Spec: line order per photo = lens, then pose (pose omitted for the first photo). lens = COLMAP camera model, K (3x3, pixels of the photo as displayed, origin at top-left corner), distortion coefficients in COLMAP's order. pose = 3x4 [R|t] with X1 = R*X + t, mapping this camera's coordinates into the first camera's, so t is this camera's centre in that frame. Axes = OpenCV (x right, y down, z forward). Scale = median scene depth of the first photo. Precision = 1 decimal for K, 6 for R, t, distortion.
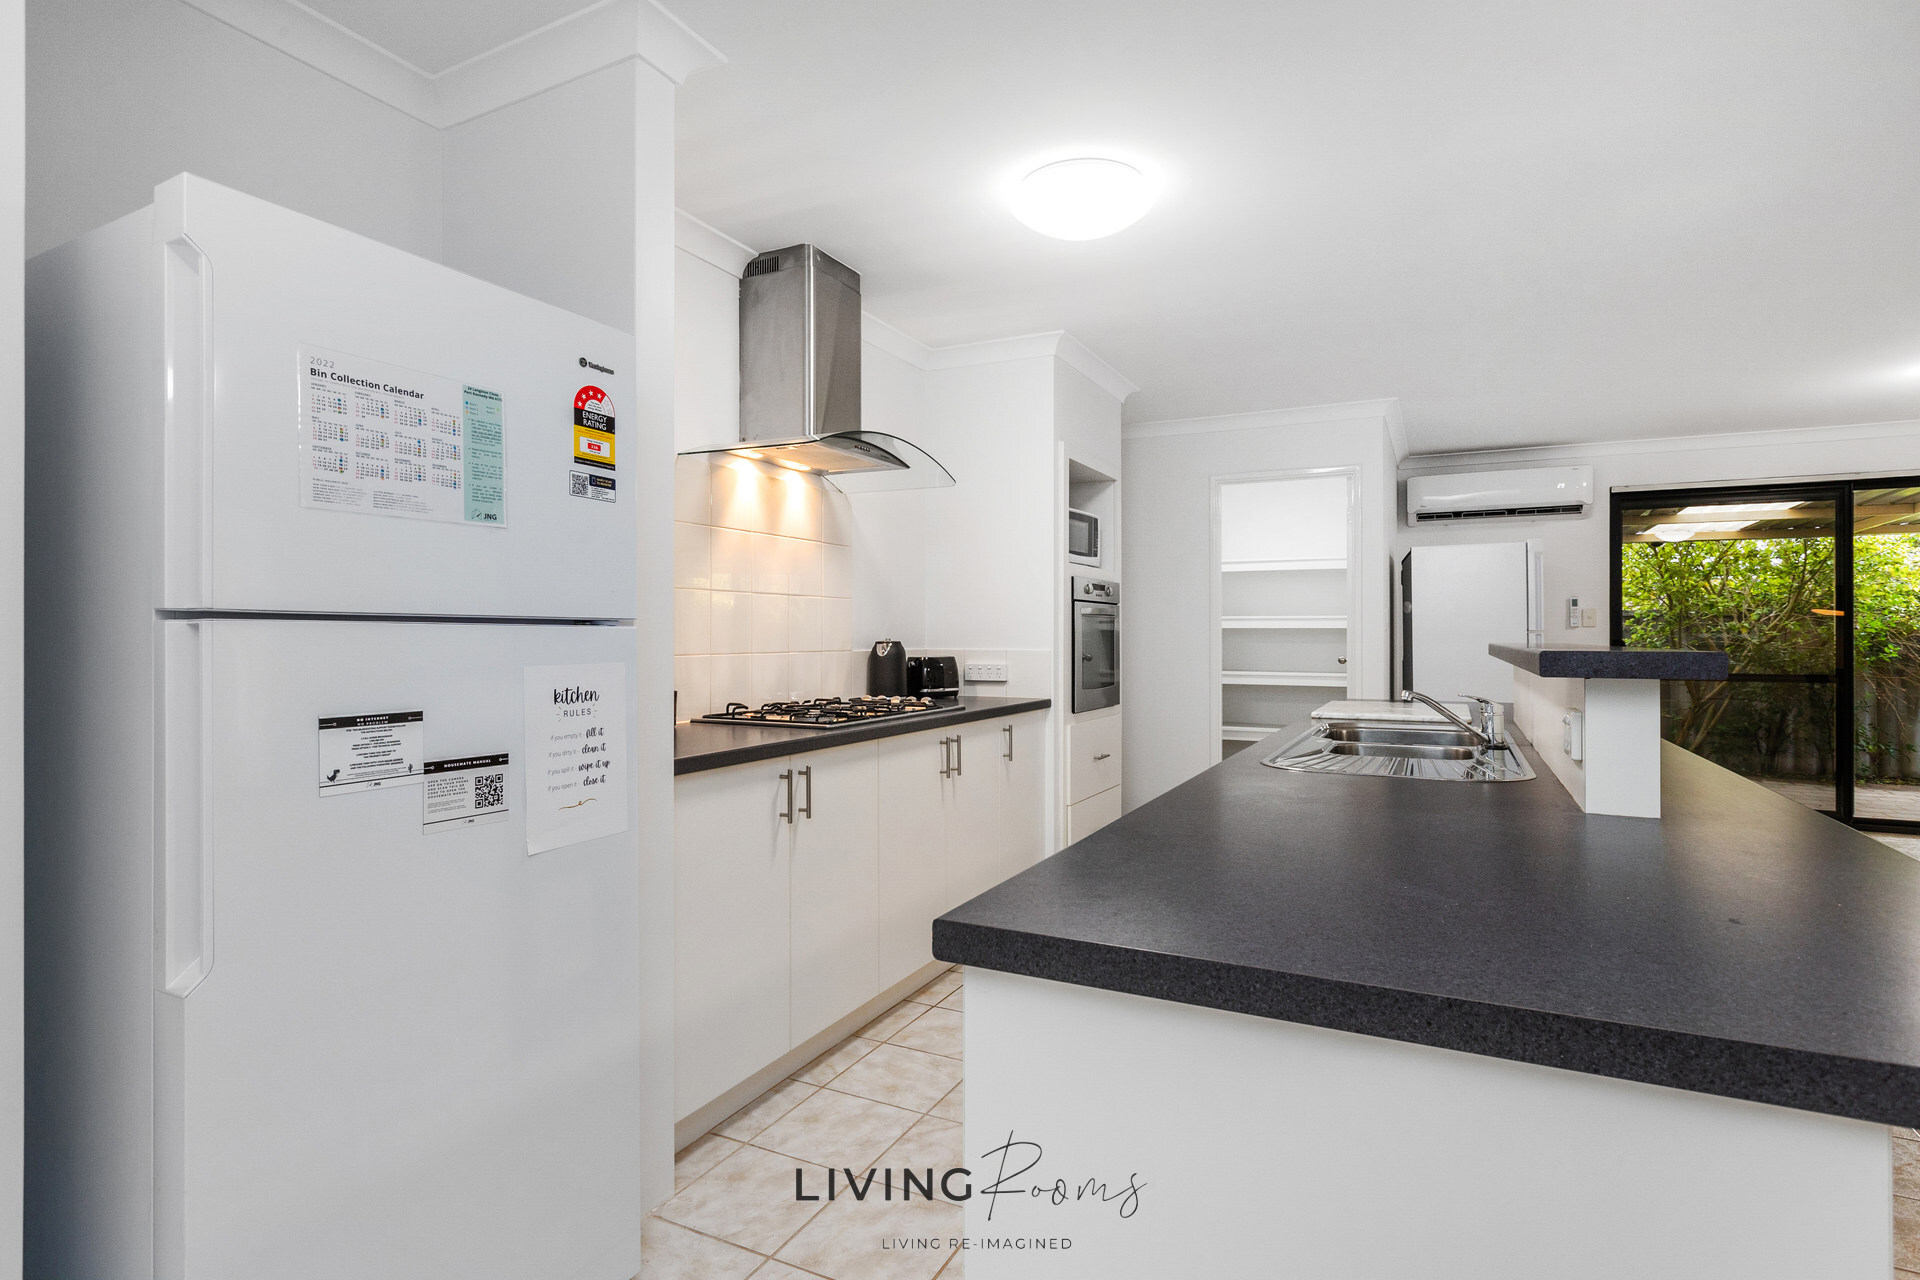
lens RADIAL K [[963.3, 0, 960.0], [0, 963.3, 640.0], [0, 0, 1]] dist [-0.001930, -0.000040]
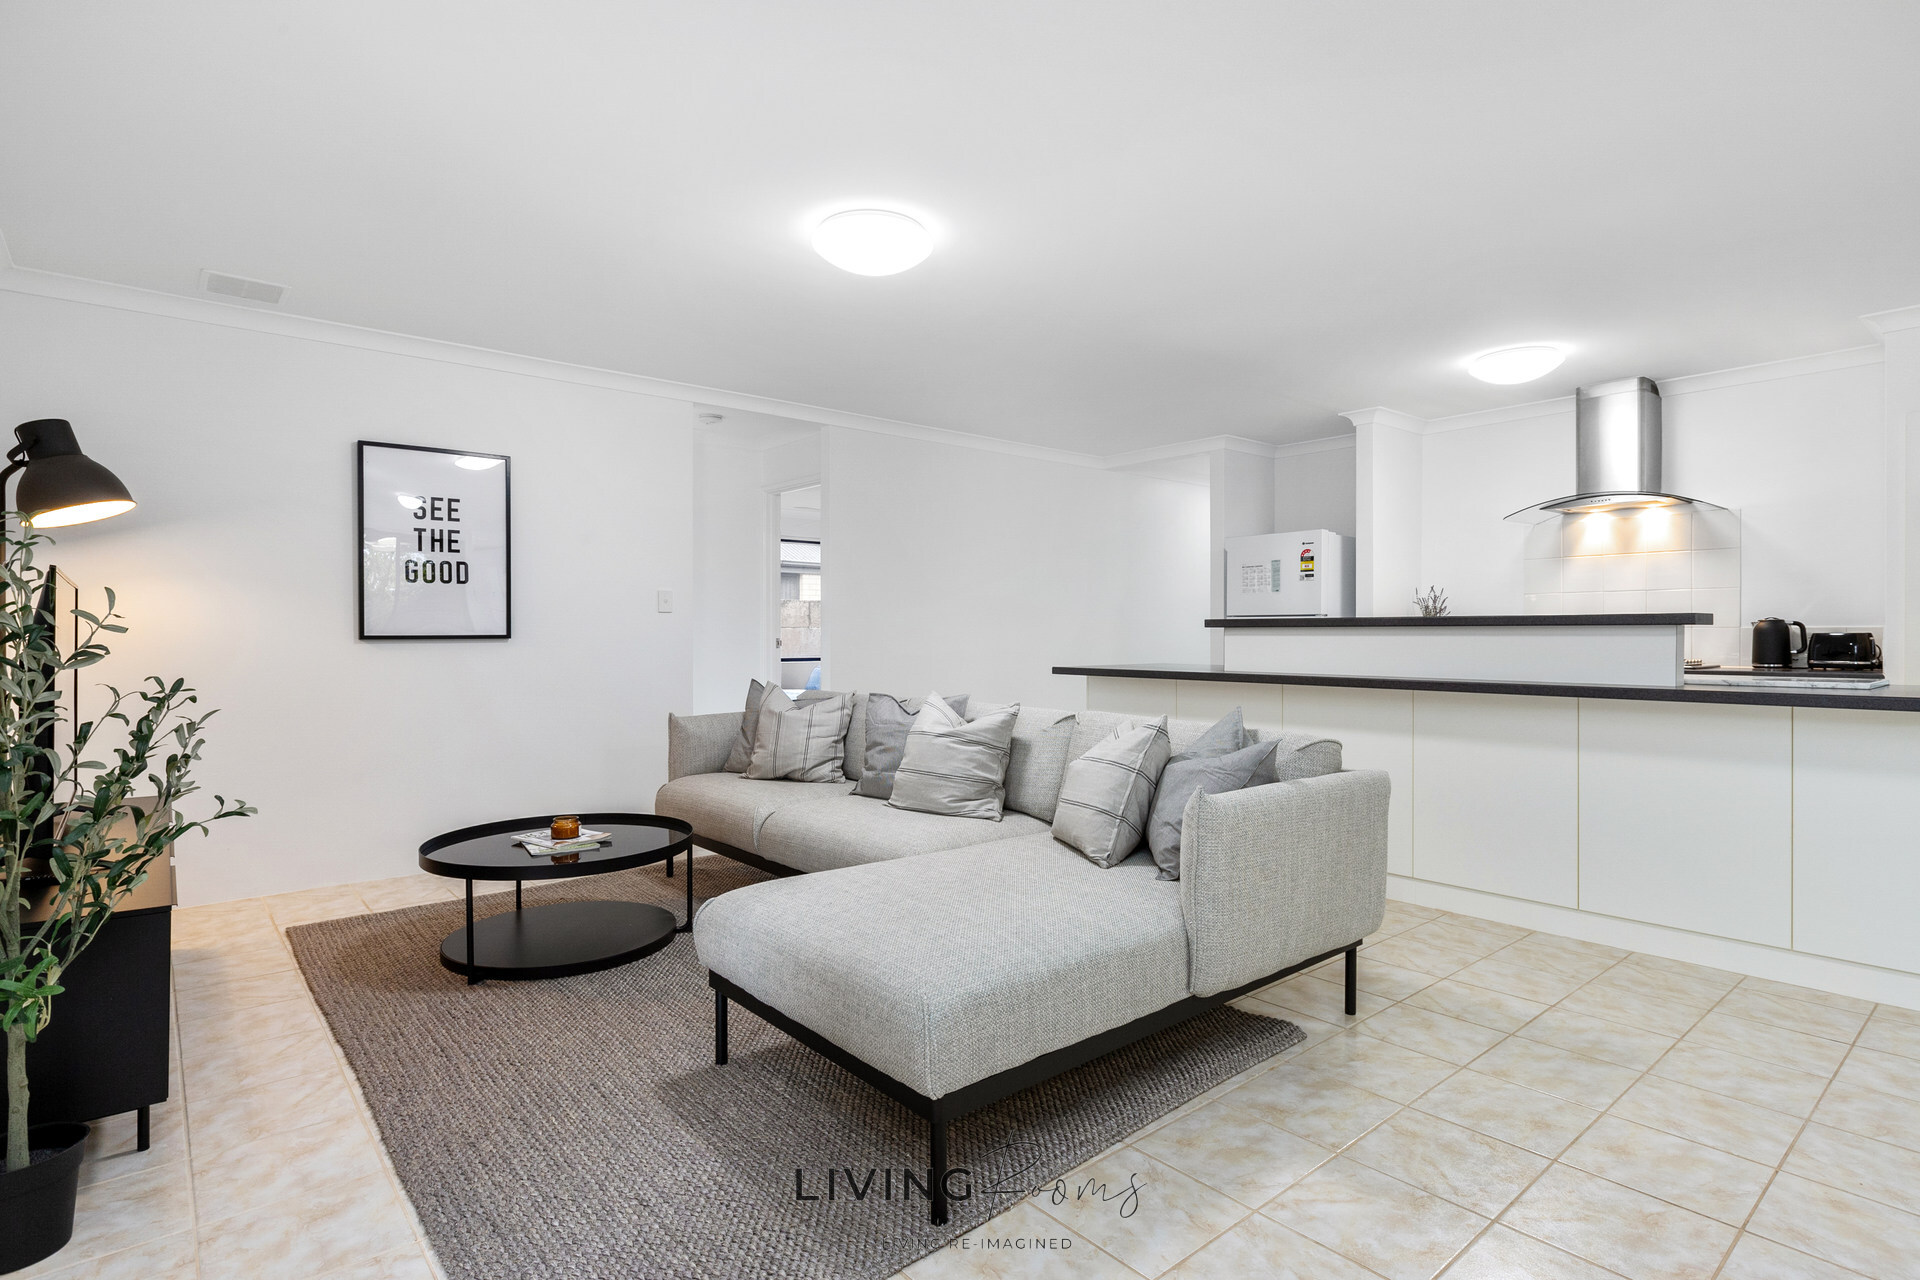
lens RADIAL K [[963.3, 0, 960.0], [0, 963.3, 640.0], [0, 0, 1]] dist [-0.001930, -0.000040]
pose [[-0.391209, 0.009511, -0.920253, 0.610691], [-0.000778, 0.999943, 0.010665, 0.006551], [0.920302, 0.004888, -0.391179, 0.217269]]
